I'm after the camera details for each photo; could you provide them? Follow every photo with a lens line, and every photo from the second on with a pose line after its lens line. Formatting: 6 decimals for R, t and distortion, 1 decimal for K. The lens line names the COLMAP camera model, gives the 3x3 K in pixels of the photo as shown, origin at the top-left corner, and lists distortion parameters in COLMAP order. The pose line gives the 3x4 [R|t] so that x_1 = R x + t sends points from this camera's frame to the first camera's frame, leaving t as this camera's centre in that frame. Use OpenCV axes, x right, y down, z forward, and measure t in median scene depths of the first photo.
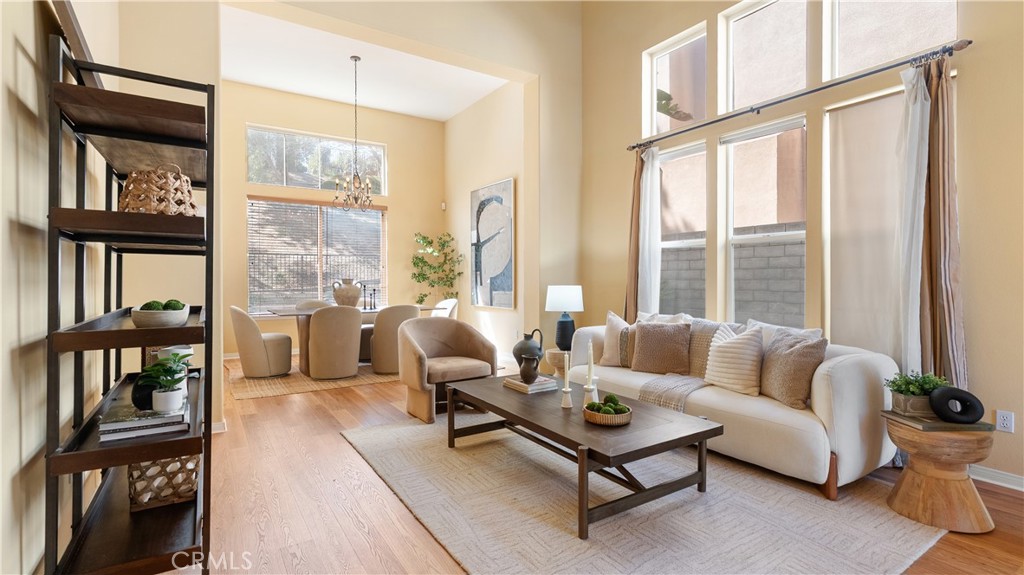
lens RADIAL K [[471.8, 0, 518.2], [0, 471.8, 282.5], [0, 0, 1]] dist [-0.005845, 0.003669]
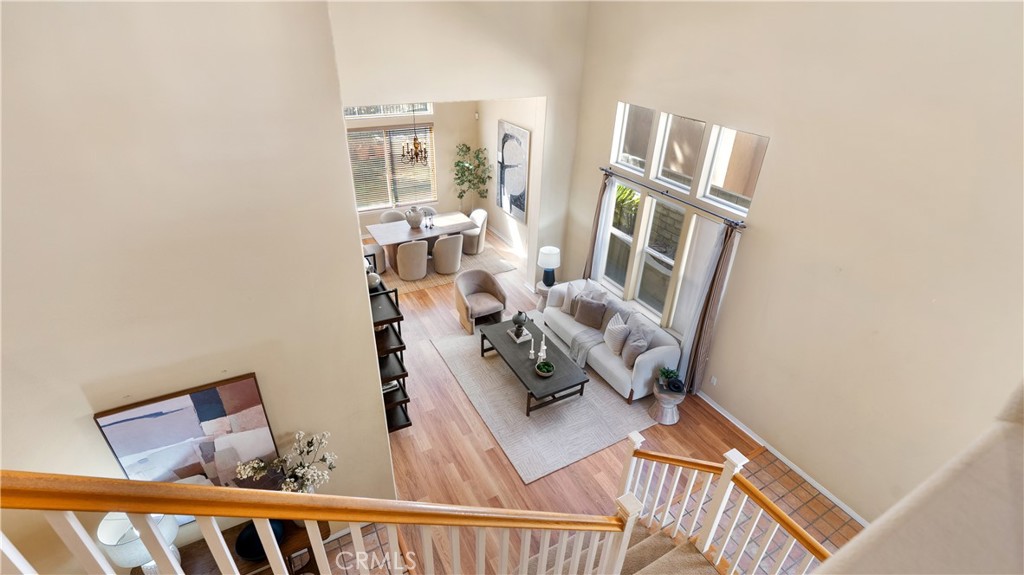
lens RADIAL K [[471.8, 0, 518.9], [0, 471.8, 269.8], [0, 0, 1]] dist [-0.005845, 0.003669]
pose [[0.996588, 0.066569, -0.048802, 0.050429], [-0.036628, 0.886506, 0.461266, -0.481655], [0.073969, -0.457904, 0.885919, -0.351558]]
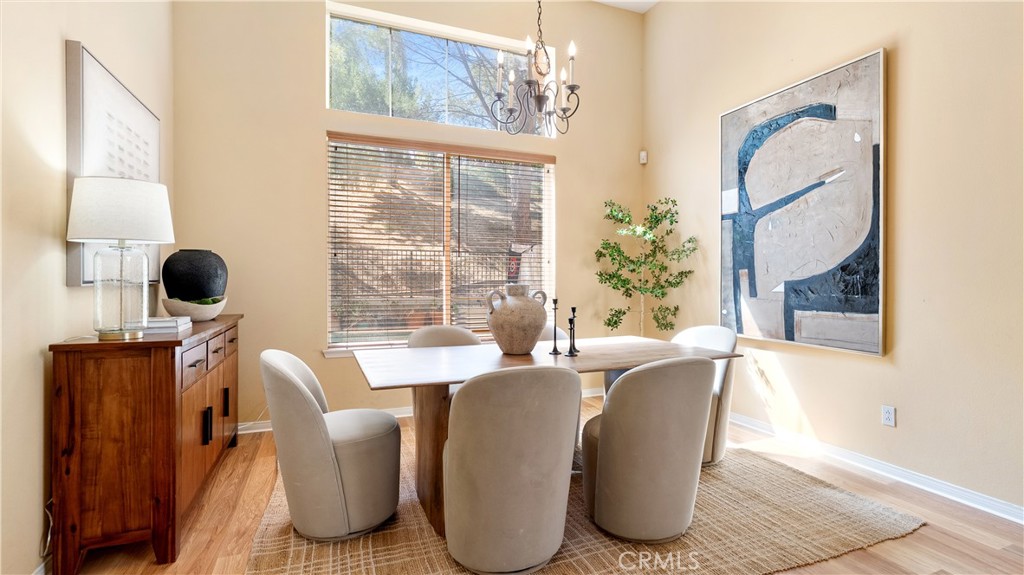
lens RADIAL K [[471.8, 0, 517.4], [0, 471.8, 281.8], [0, 0, 1]] dist [-0.005845, 0.003669]
pose [[0.979500, 0.001608, -0.201440, -0.244172], [-0.001857, 0.999998, -0.001047, -0.009185], [0.201437, 0.001400, 0.979500, 0.506639]]
